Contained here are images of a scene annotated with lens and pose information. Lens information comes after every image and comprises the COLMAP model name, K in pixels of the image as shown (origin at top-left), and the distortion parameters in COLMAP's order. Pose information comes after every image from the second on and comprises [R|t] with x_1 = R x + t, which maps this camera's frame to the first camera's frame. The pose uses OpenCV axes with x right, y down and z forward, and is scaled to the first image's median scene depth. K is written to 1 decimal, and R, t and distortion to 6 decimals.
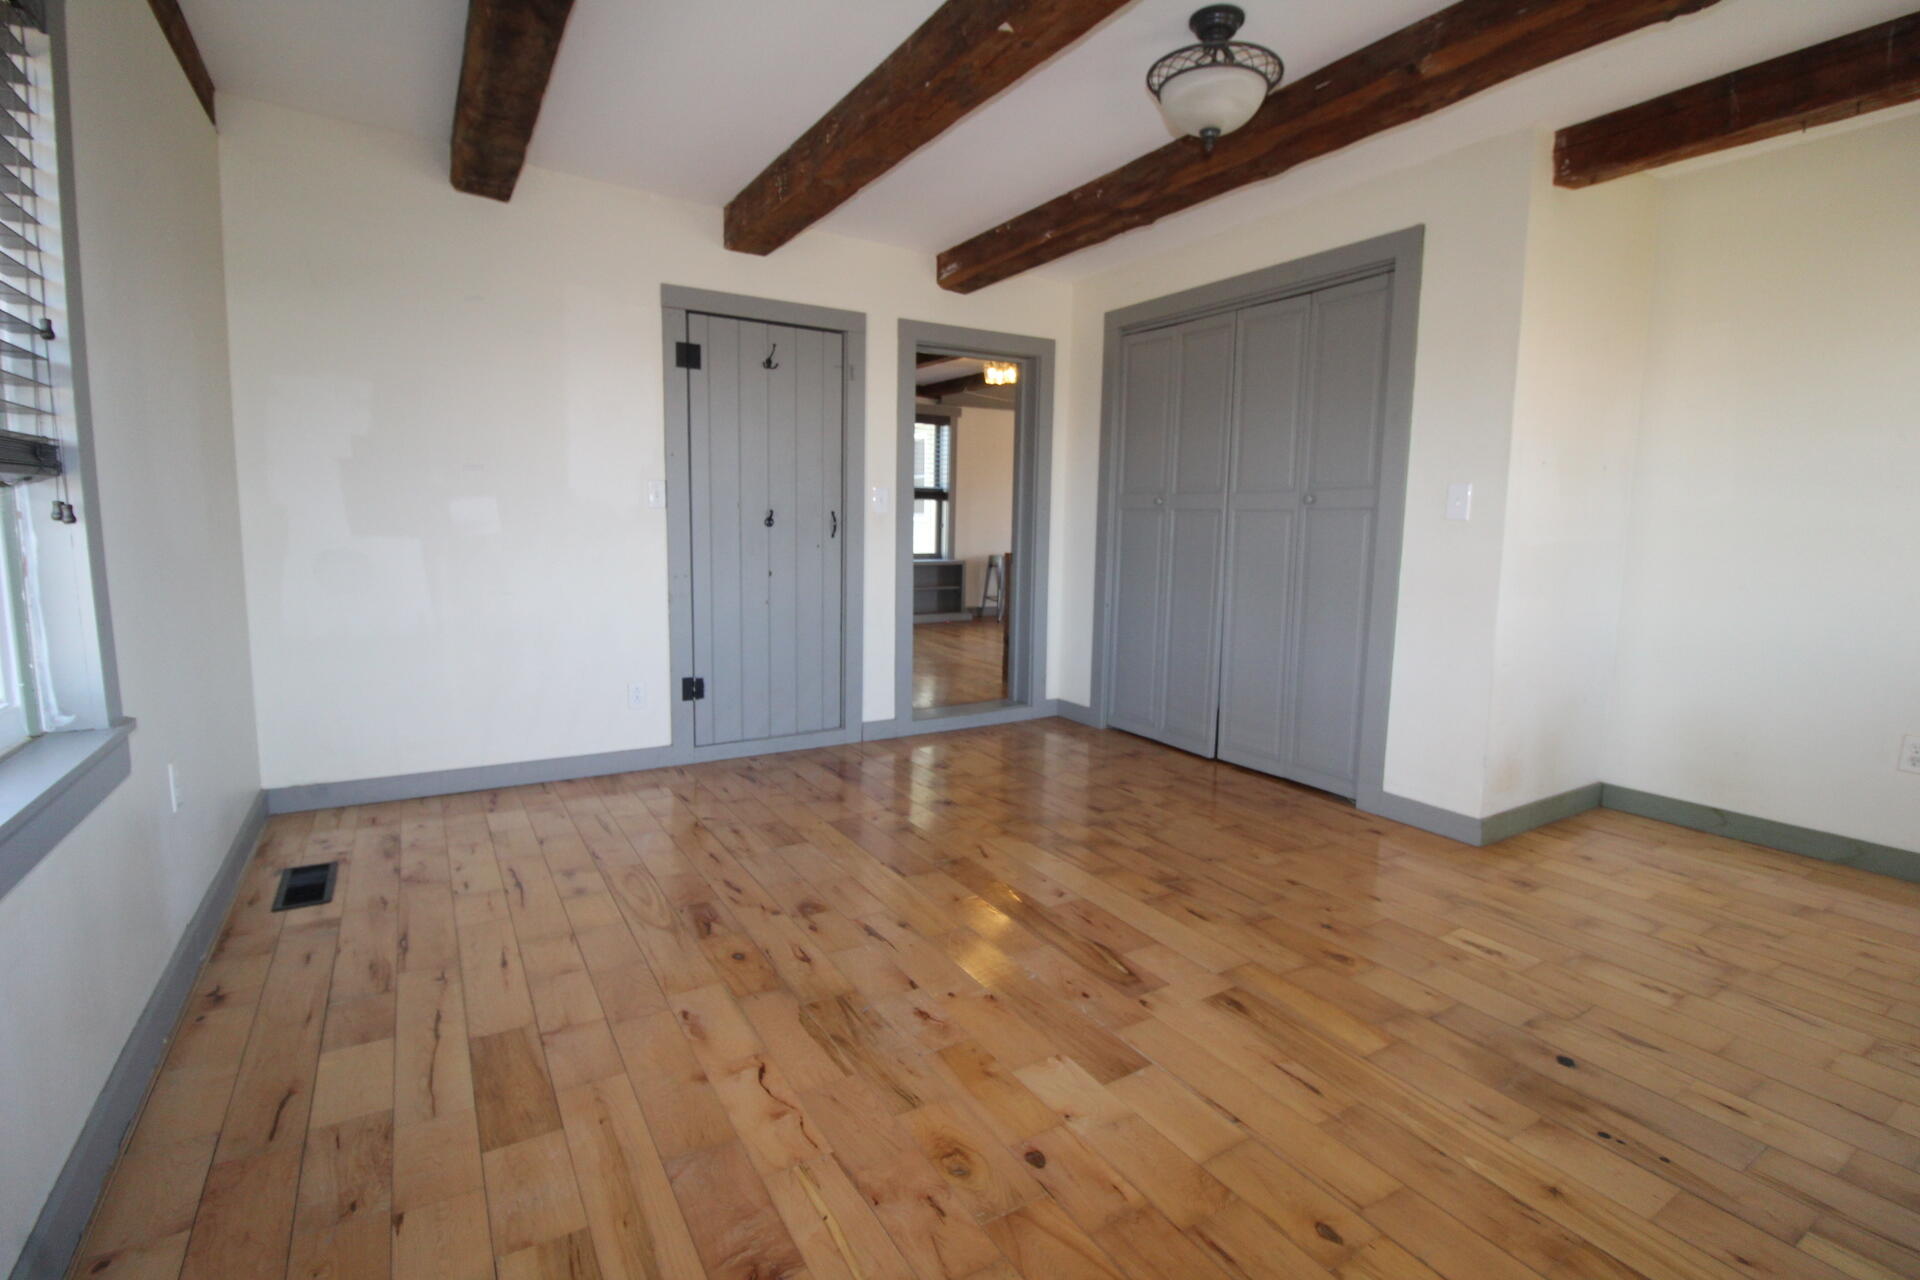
lens RADIAL K [[889.2, 0, 947.0], [0, 889.2, 621.5], [0, 0, 1]] dist [-0.010606, -0.000206]
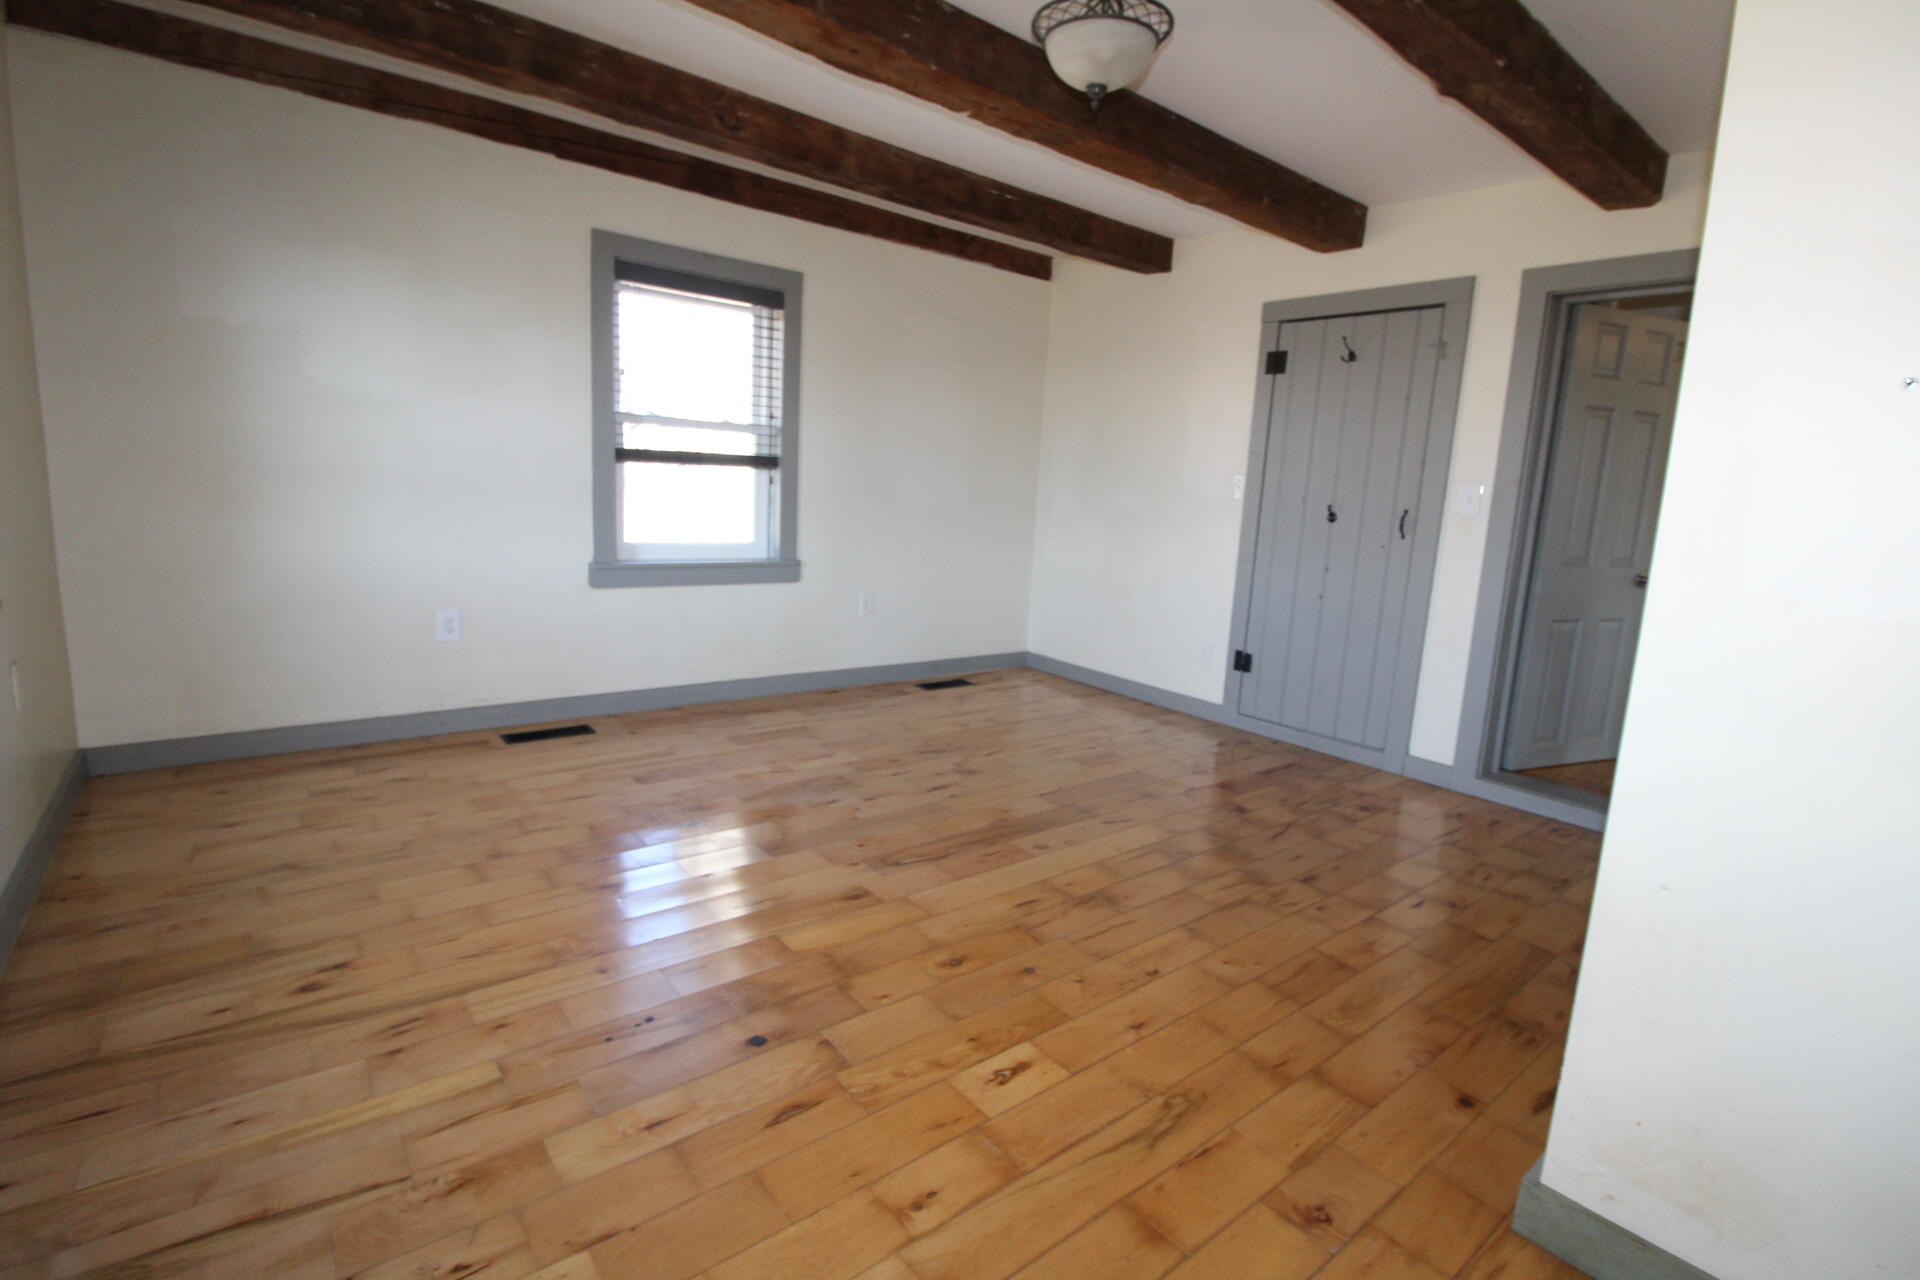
lens RADIAL K [[889.2, 0, 947.0], [0, 889.2, 621.5], [0, 0, 1]] dist [-0.010606, -0.000206]
pose [[0.126696, 0.148088, -0.980825, 0.900702], [-0.169031, 0.977555, 0.125761, -0.061193], [0.977434, 0.149857, 0.148883, 0.550869]]
